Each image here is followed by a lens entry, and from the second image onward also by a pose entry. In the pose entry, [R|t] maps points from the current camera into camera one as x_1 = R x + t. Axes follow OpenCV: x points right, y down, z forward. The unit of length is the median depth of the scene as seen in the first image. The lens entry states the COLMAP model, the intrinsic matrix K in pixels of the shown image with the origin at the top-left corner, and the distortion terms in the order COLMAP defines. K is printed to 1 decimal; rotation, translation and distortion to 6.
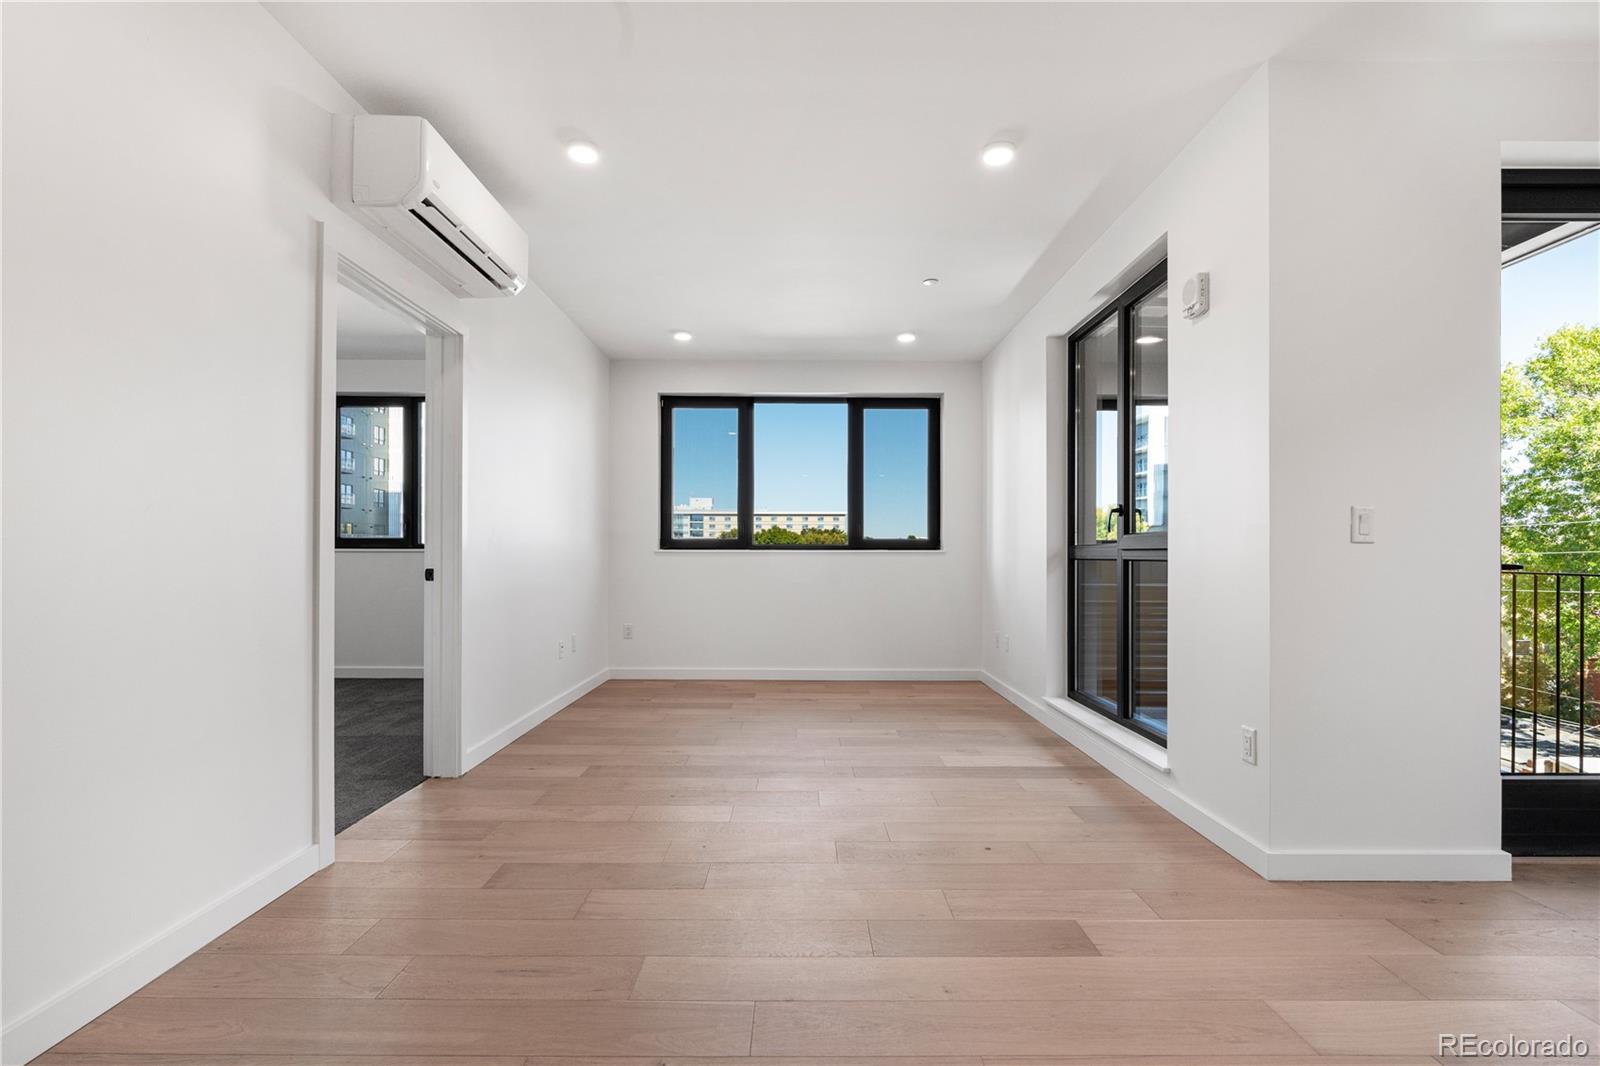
lens RADIAL K [[728.5, 0, 799.6], [0, 728.5, 551.8], [0, 0, 1]] dist [-0.001954, 0.000673]
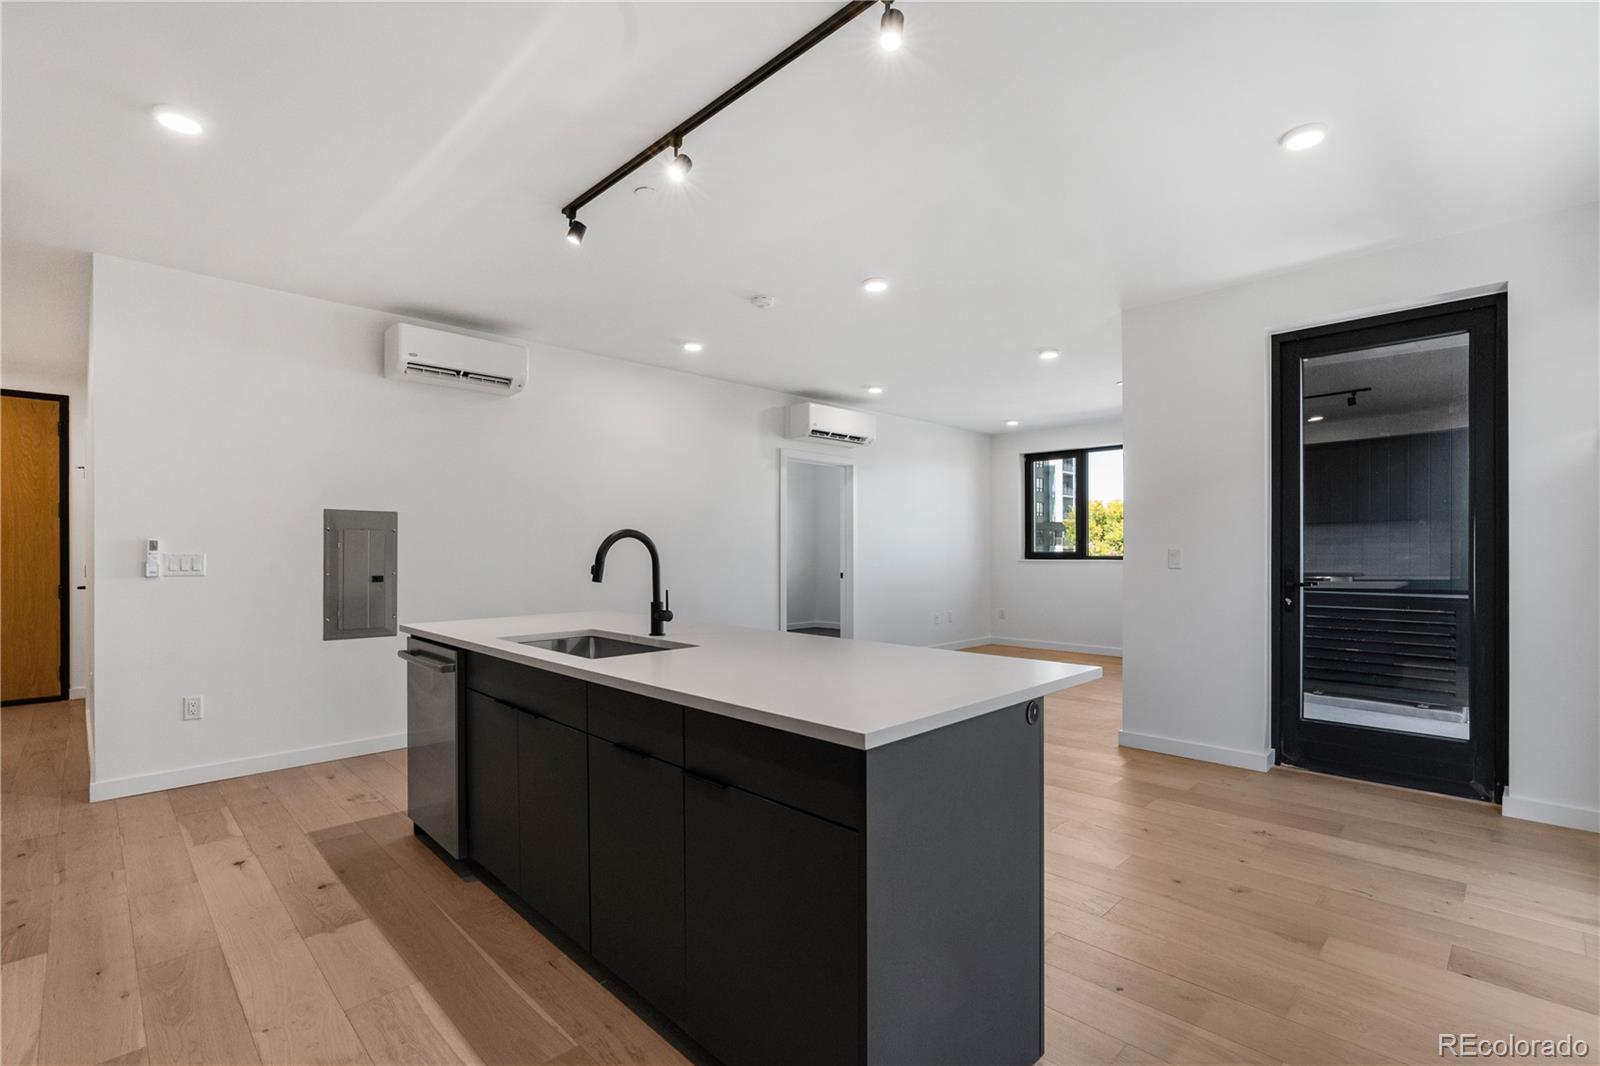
lens RADIAL K [[728.5, 0, 799.6], [0, 728.5, 551.8], [0, 0, 1]] dist [-0.001954, 0.000673]
pose [[0.700739, -0.004685, -0.713402, 0.553794], [0.008456, 0.999963, 0.001739, -0.025369], [0.713367, -0.007252, 0.700753, -0.361538]]
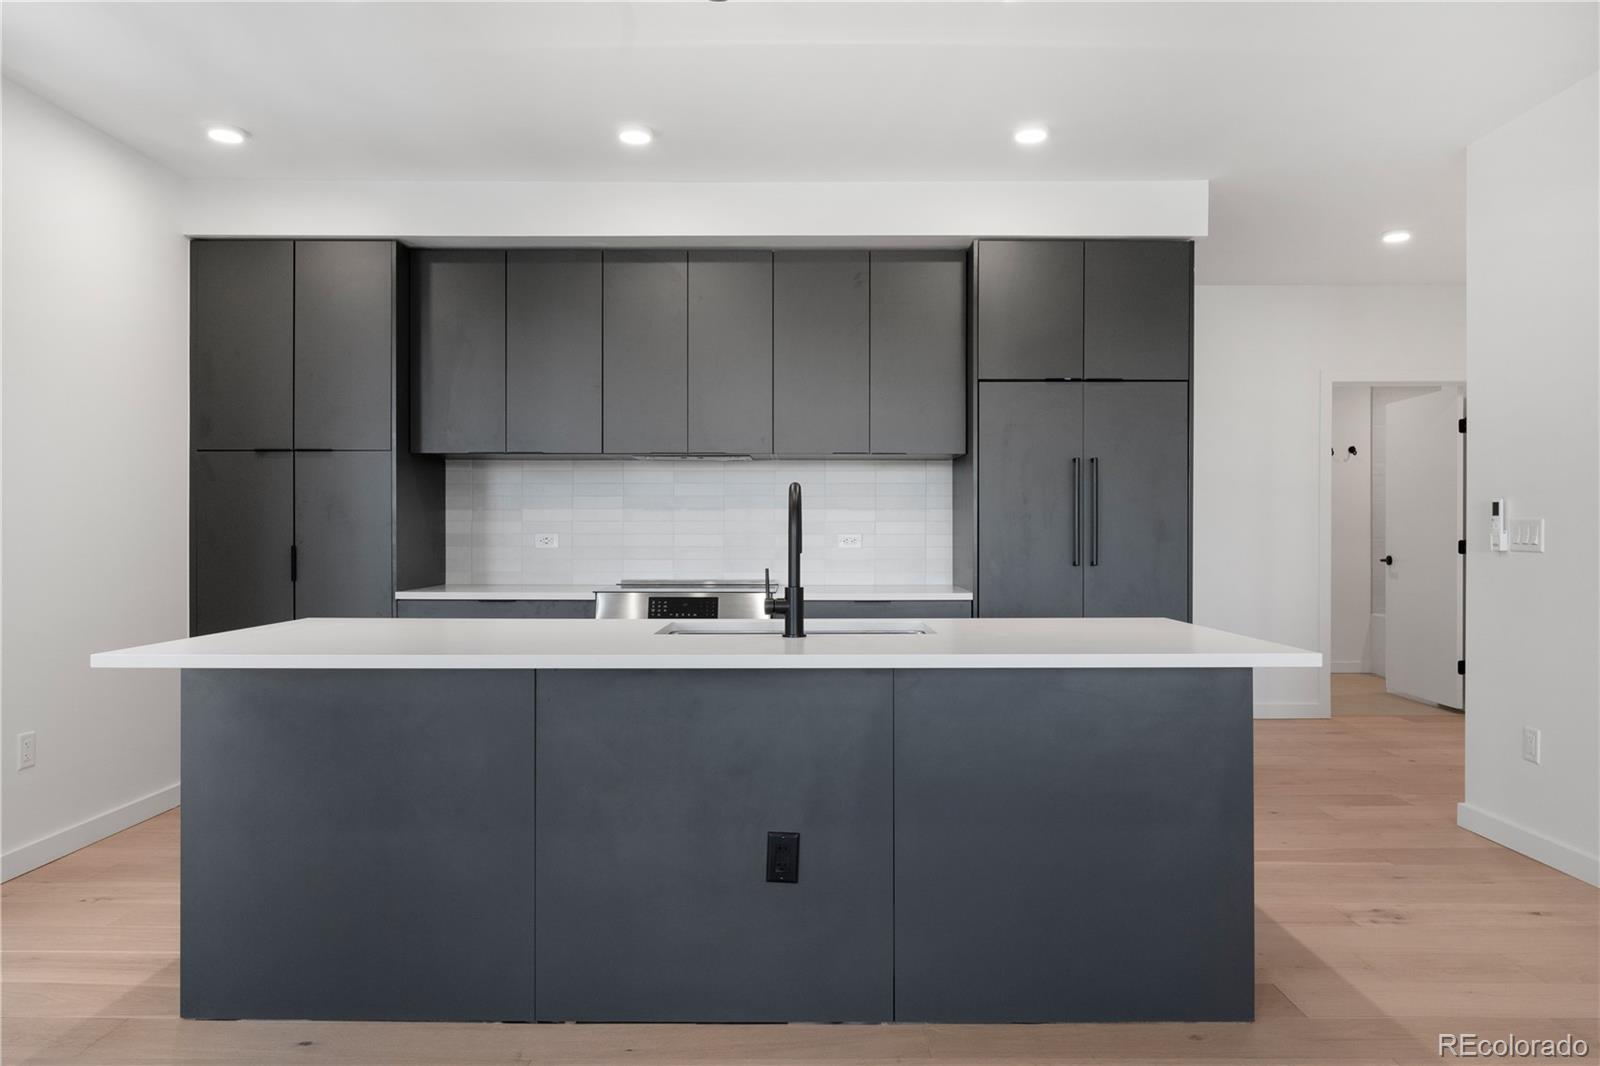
lens RADIAL K [[1038.6, 0, 802.3], [0, 1038.6, 536.8], [0, 0, 1]] dist [-0.000398, 0.001634]
pose [[-0.999990, -0.003153, 0.003186, 0.167808], [-0.003155, 0.999995, -0.000606, -0.015266], [-0.003184, -0.000617, -0.999995, 0.318837]]
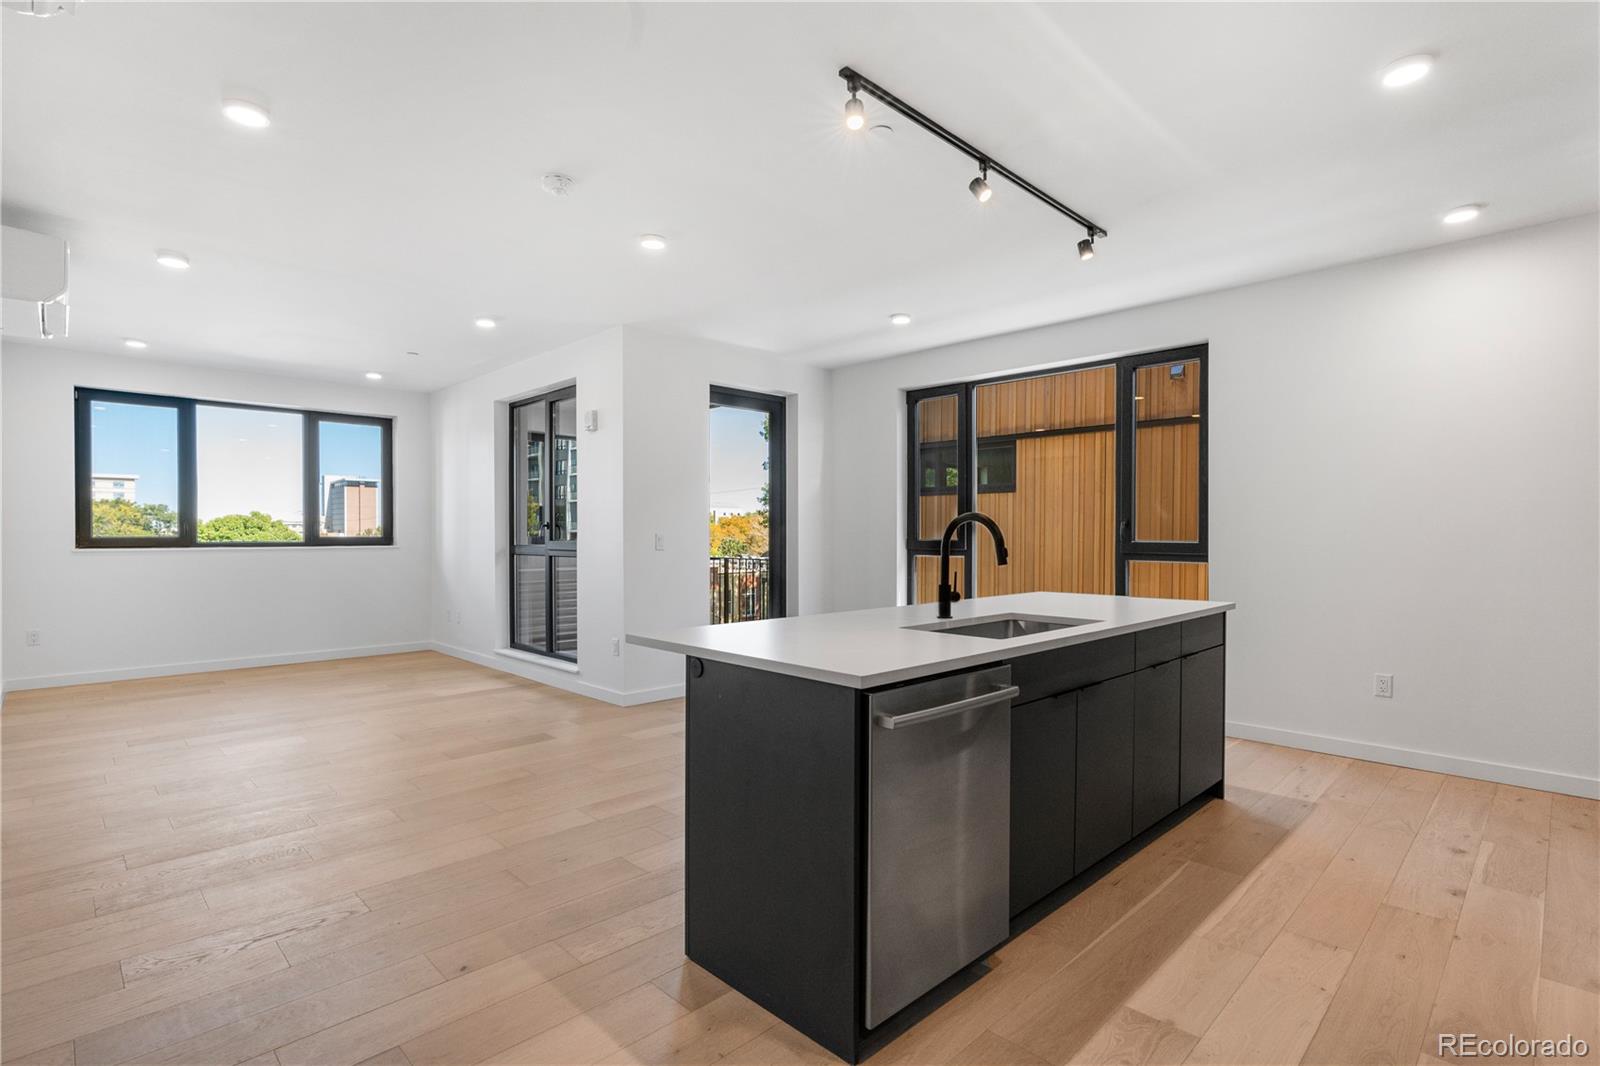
lens RADIAL K [[766.0, 0, 799.7], [0, 766.0, 544.6], [0, 0, 1]] dist [-0.001998, -0.000559]
pose [[0.712885, -0.012099, 0.701176, -0.224292], [-0.000804, 0.999836, 0.018071, -0.028415], [-0.701280, -0.013446, 0.712759, -0.385047]]
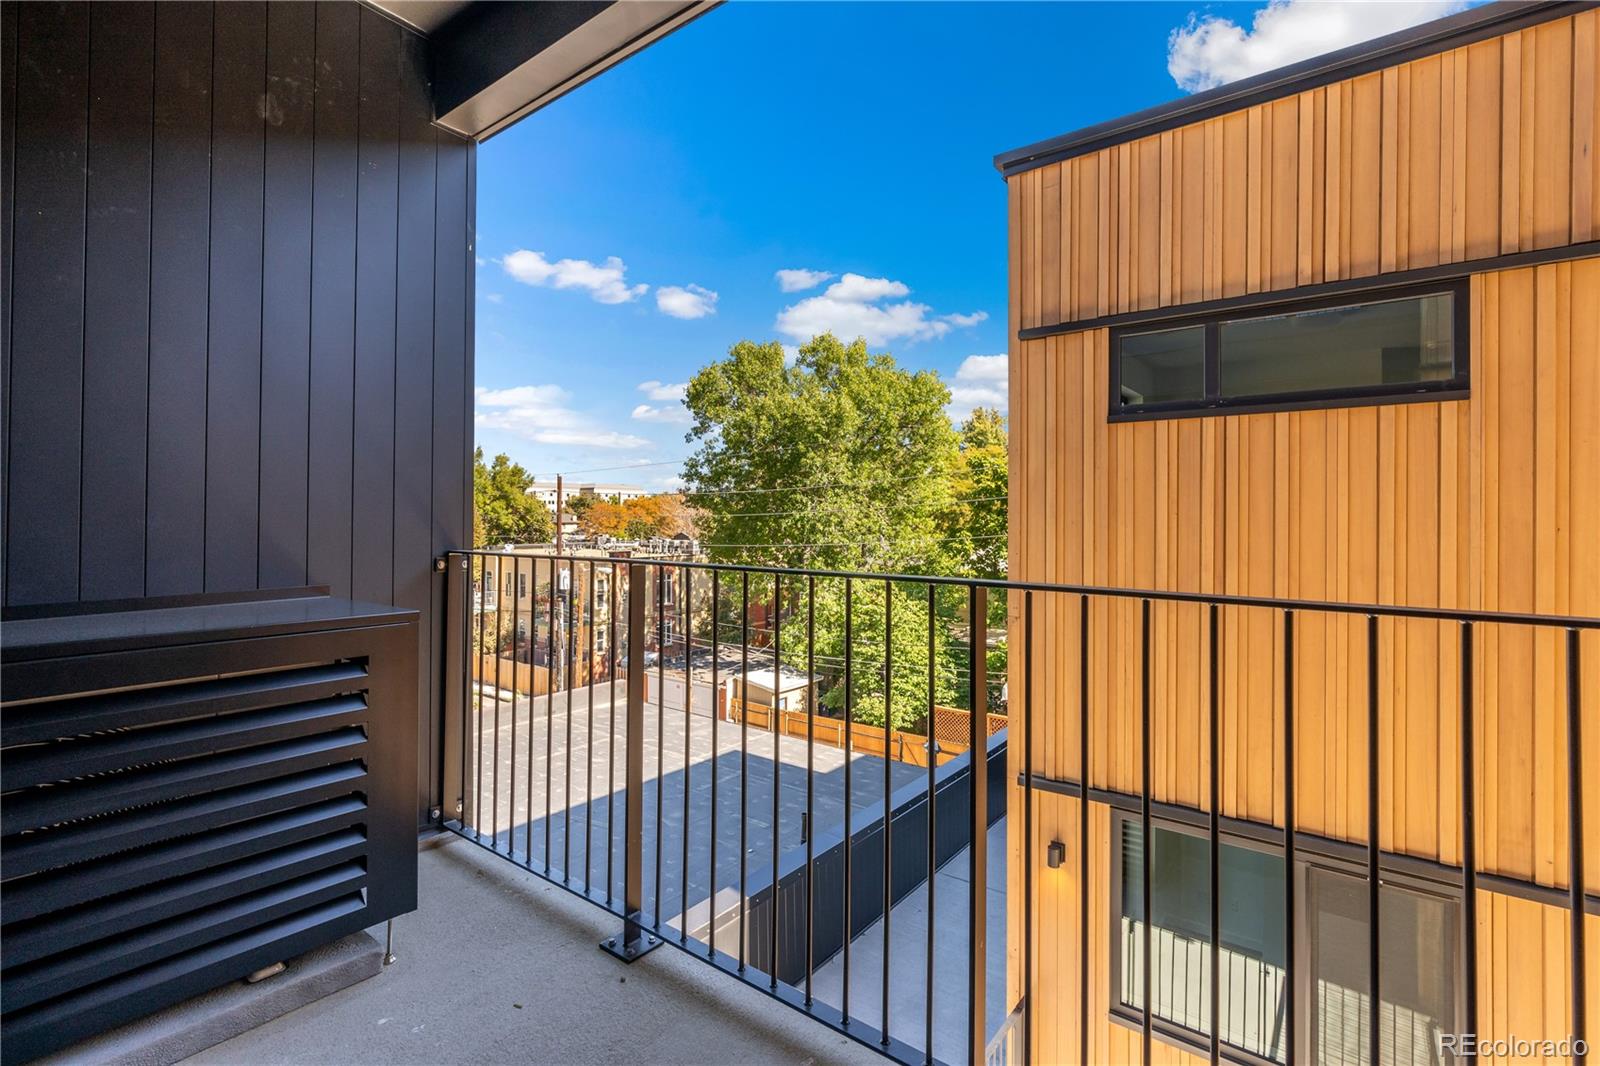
lens RADIAL K [[736.3, 0, 800.2], [0, 736.3, 510.5], [0, 0, 1]] dist [-0.000928, 0.000156]
pose [[0.614752, 0.007904, 0.788681, 0.353144], [-0.006891, 0.999965, -0.004650, -0.005549], [-0.788691, -0.002576, 0.614785, 0.498631]]
